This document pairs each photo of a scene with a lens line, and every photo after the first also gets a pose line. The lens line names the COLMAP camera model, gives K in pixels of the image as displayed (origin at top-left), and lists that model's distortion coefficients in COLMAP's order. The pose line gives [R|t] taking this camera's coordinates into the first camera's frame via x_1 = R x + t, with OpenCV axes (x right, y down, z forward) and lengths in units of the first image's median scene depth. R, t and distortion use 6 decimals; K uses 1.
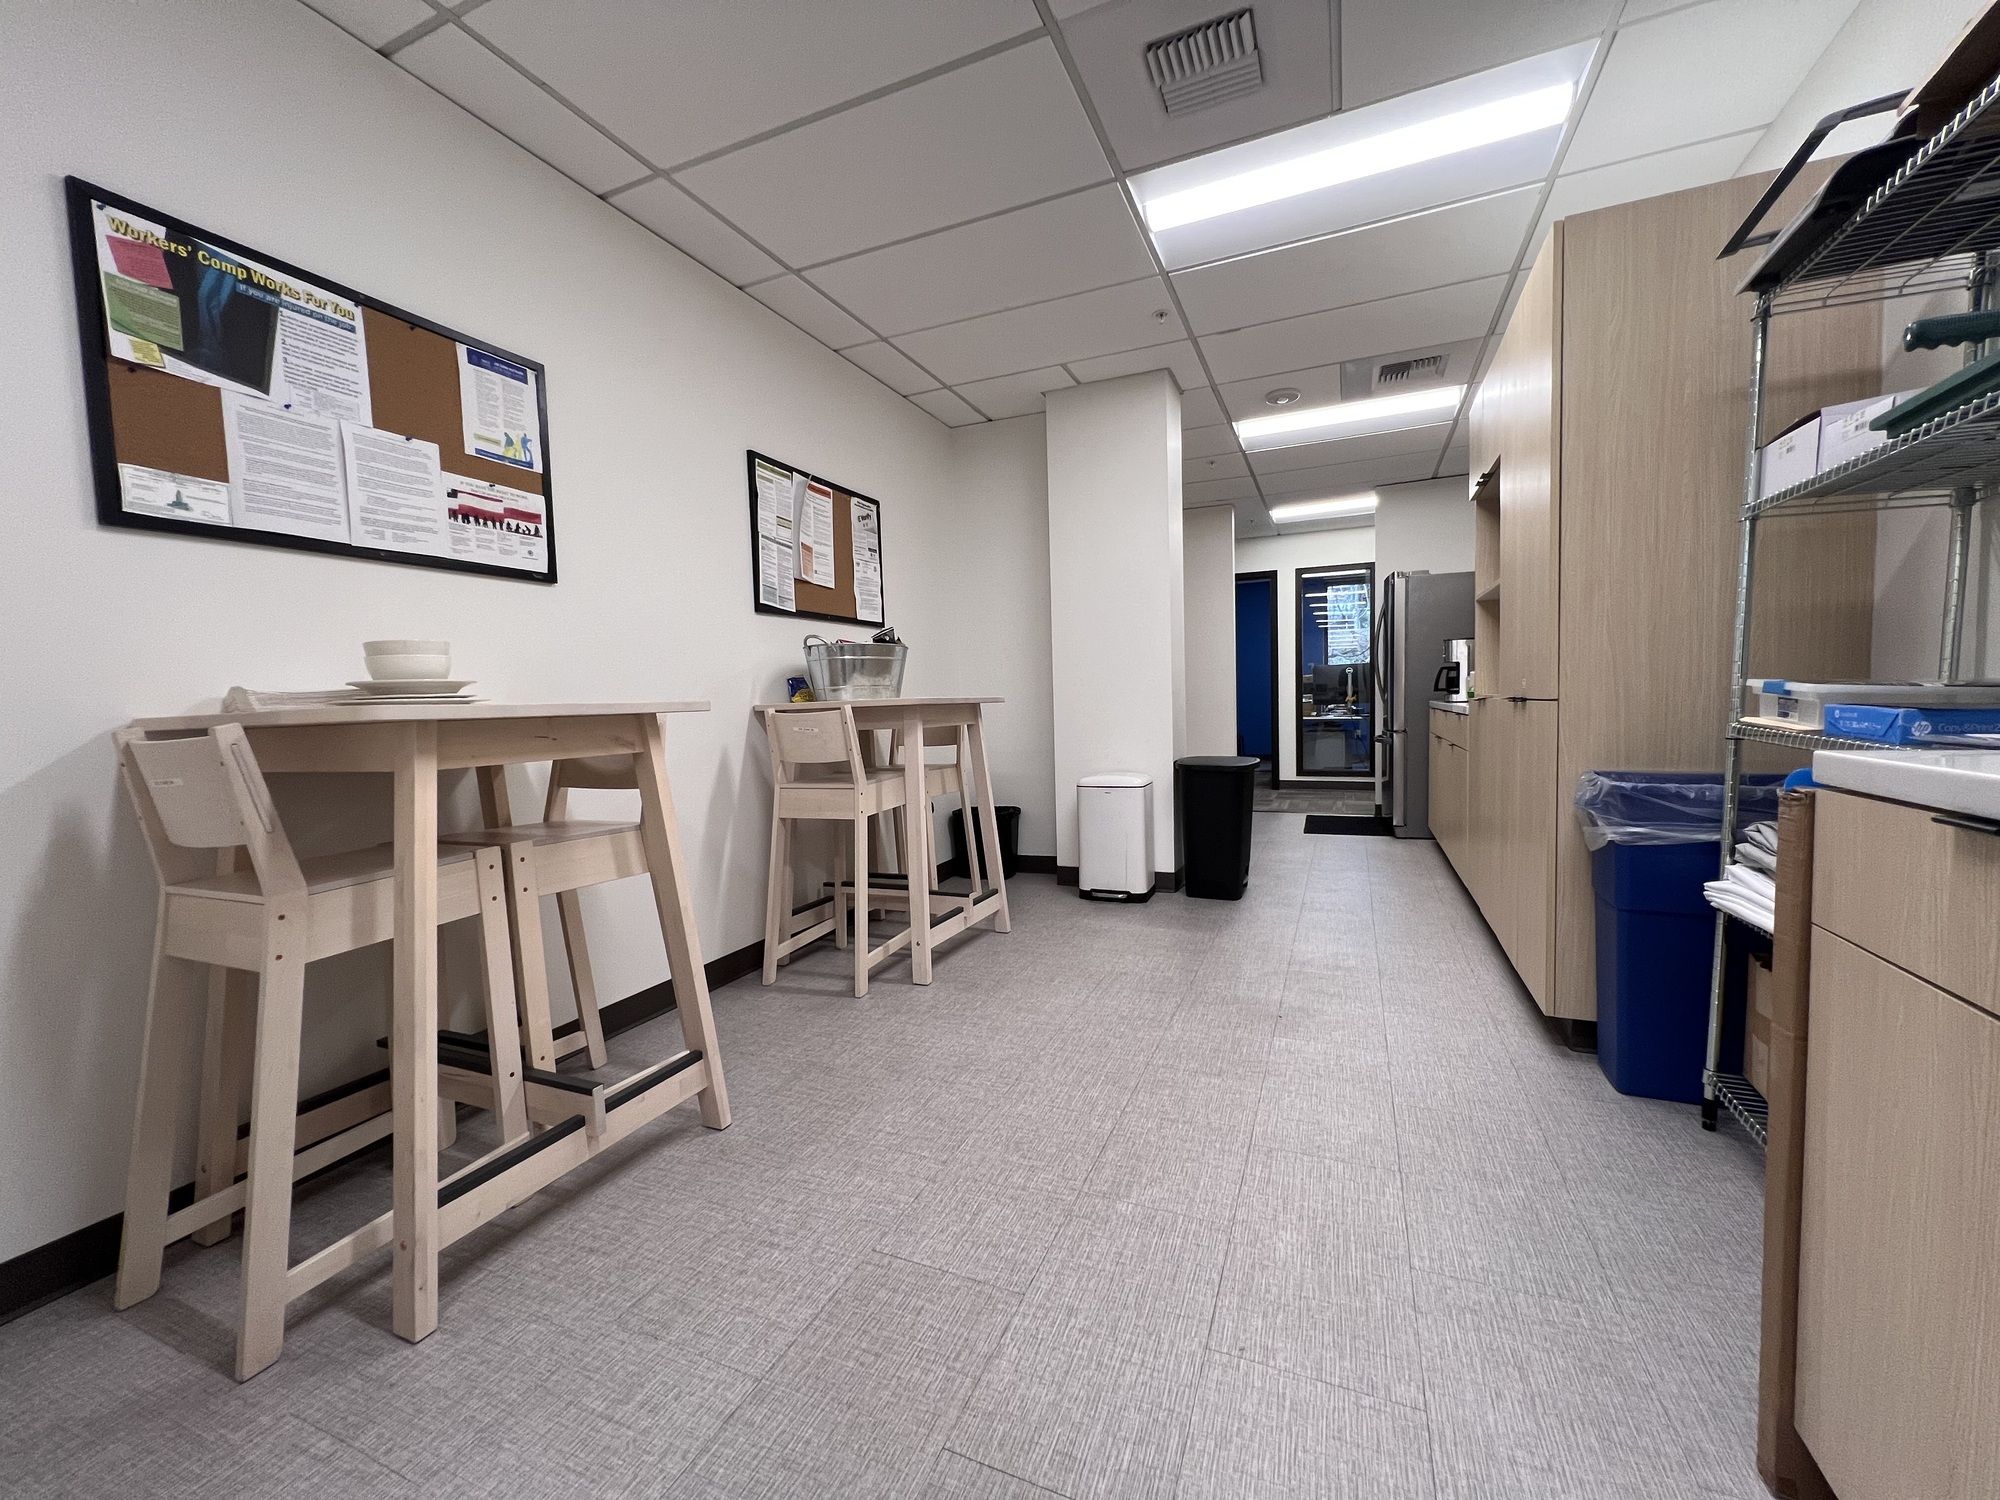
lens RADIAL K [[798.6, 0, 1004.3], [0, 798.6, 749.3], [0, 0, 1]] dist [-0.003324, -0.000419]
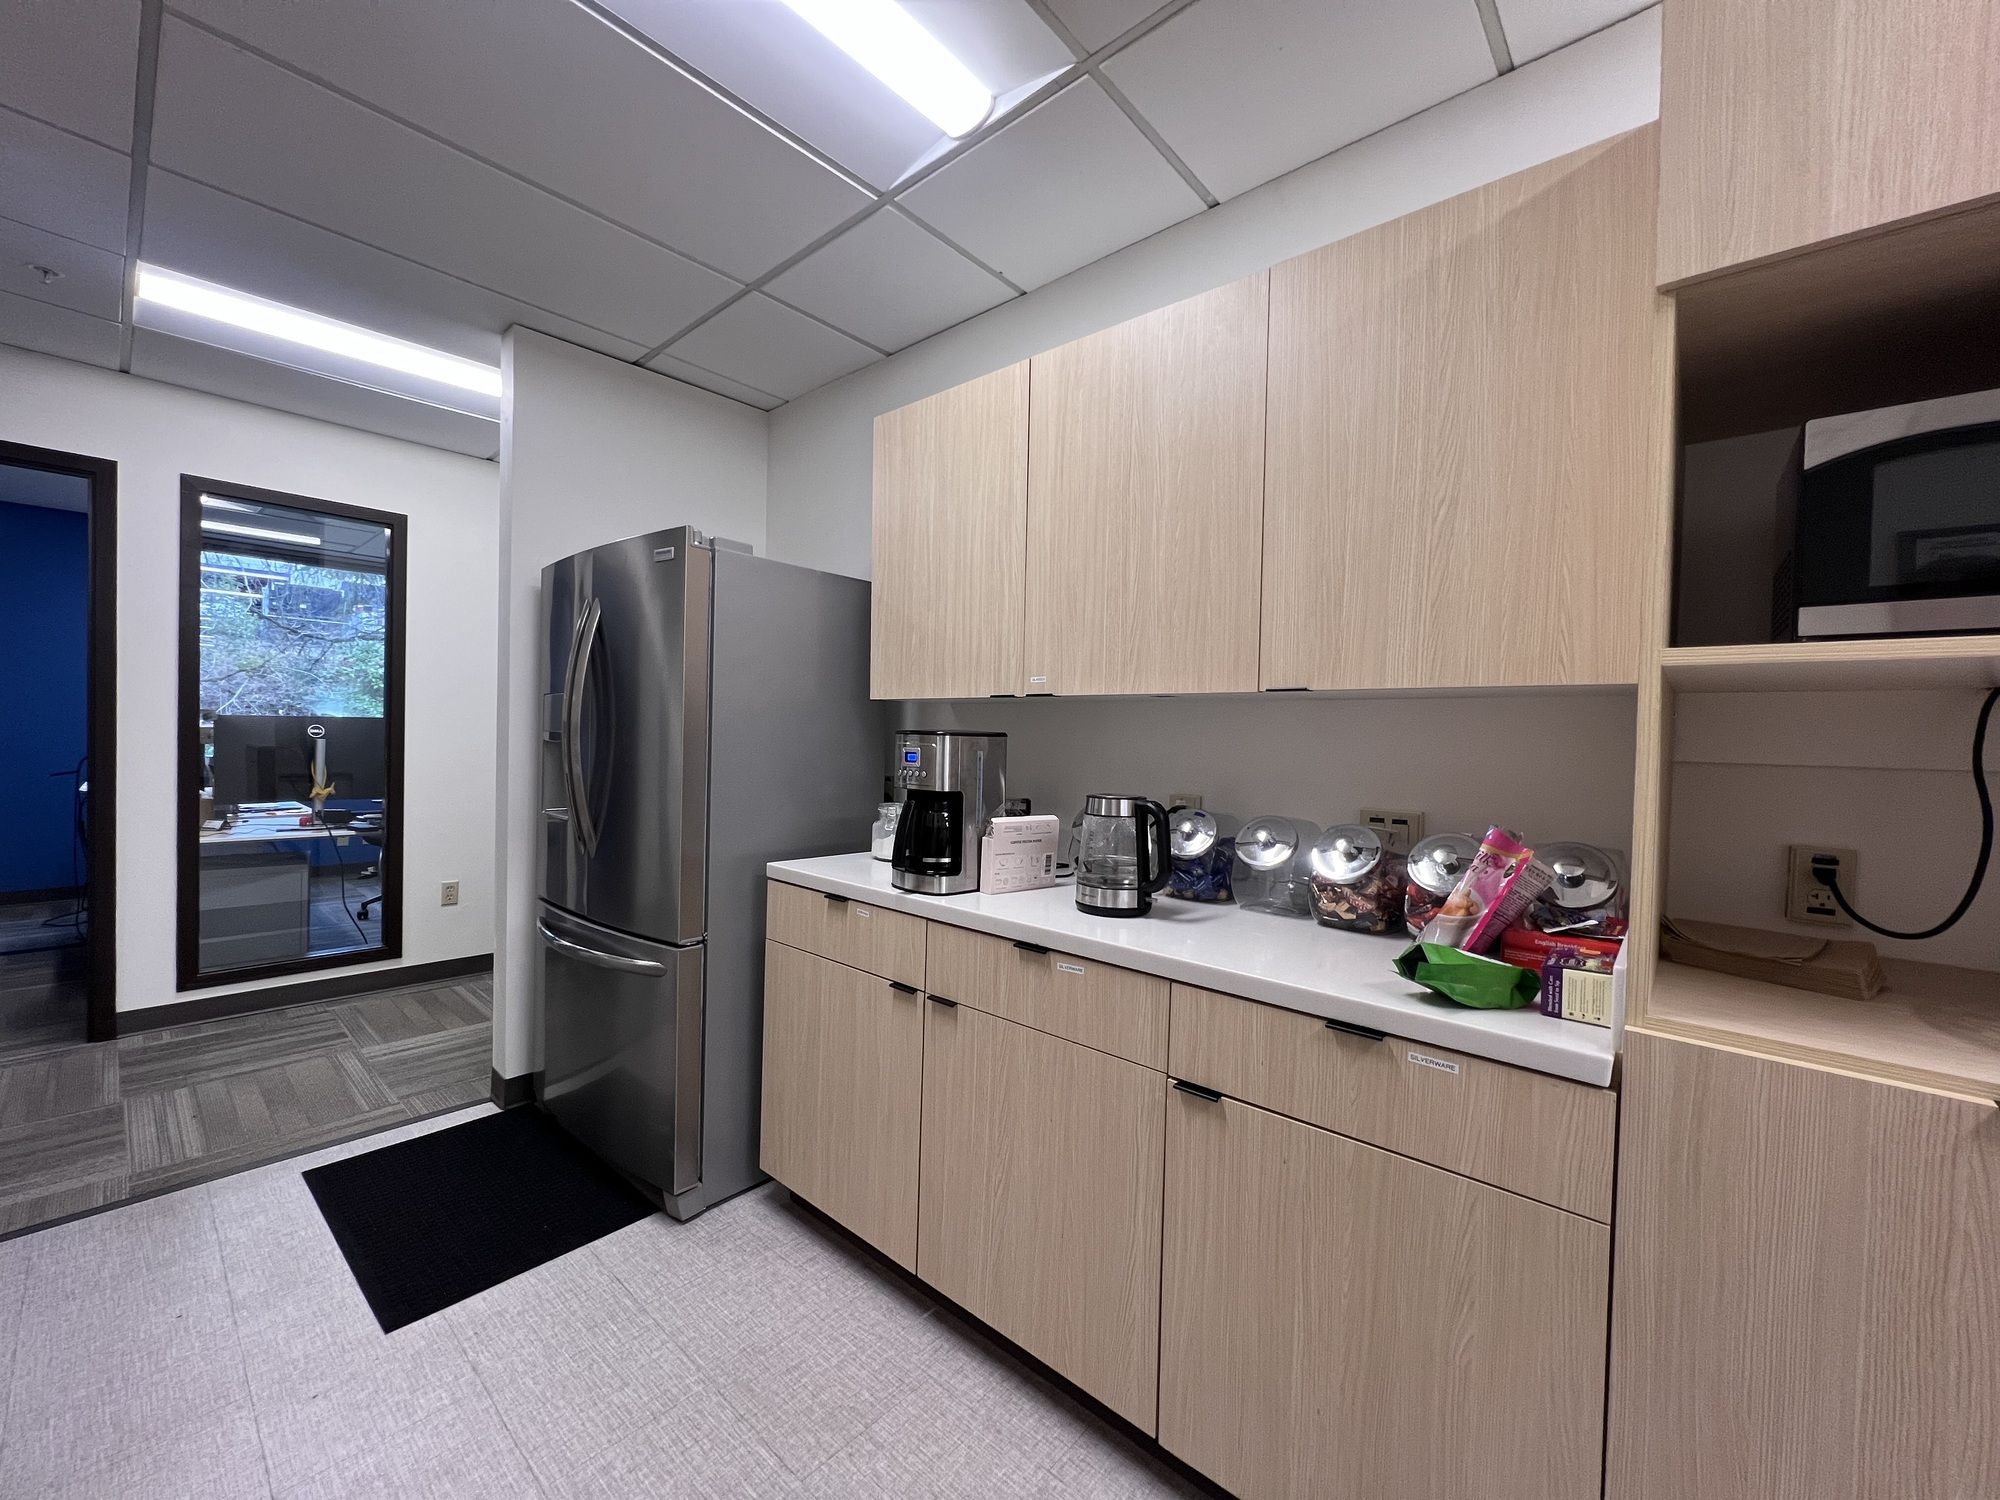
lens RADIAL K [[798.6, 0, 998.1], [0, 798.6, 740.5], [0, 0, 1]] dist [-0.003324, -0.000419]
pose [[0.315542, 0.031091, 0.948402, 0.116259], [0.035311, 0.998386, -0.044478, -0.057857], [-0.948254, 0.047523, 0.313935, 0.479158]]
